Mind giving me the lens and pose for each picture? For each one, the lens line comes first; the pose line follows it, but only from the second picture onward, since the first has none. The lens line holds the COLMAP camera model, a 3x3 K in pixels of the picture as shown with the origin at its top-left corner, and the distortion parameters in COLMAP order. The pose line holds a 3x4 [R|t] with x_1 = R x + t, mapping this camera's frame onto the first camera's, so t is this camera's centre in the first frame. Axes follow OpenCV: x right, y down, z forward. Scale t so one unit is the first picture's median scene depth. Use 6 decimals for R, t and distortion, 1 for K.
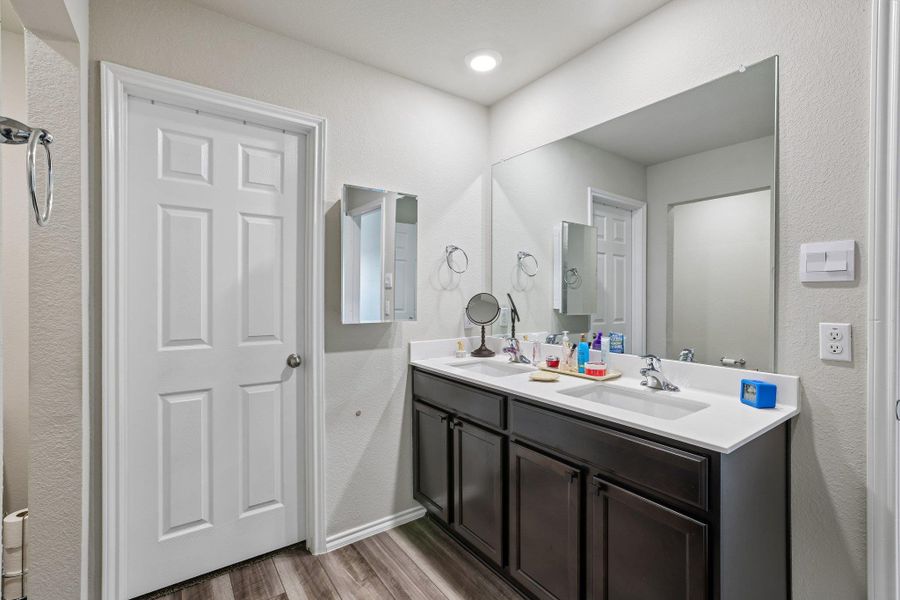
lens RADIAL K [[412.9, 0, 451.7], [0, 412.9, 293.8], [0, 0, 1]] dist [-0.003832, 0.000137]
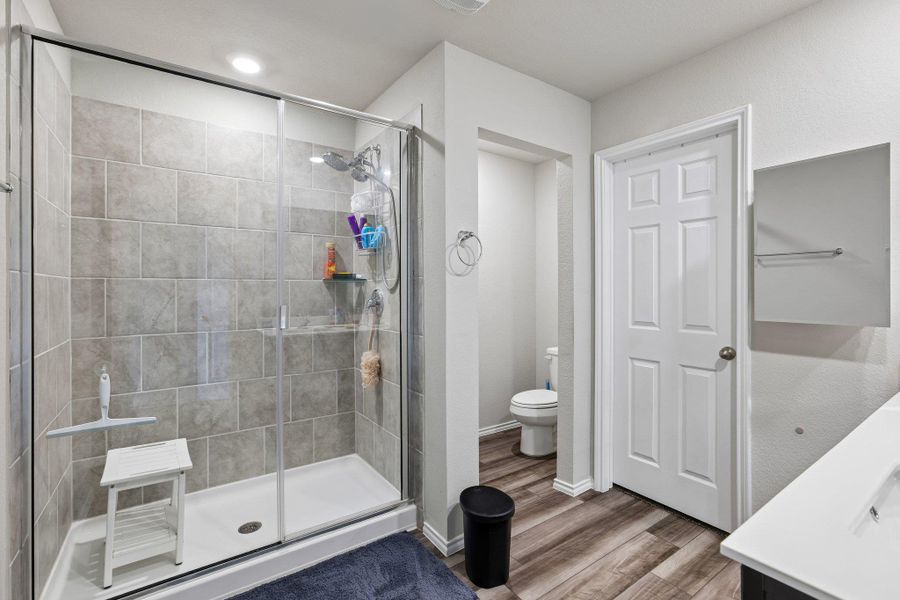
lens RADIAL K [[406.4, 0, 459.0], [0, 406.4, 293.4], [0, 0, 1]] dist [-0.024619, 0.000644]
pose [[0.000437, -0.001782, -0.999998, 0.659033], [-0.008288, 0.999964, -0.001786, 0.021589], [0.999966, 0.008289, 0.000422, 0.352036]]
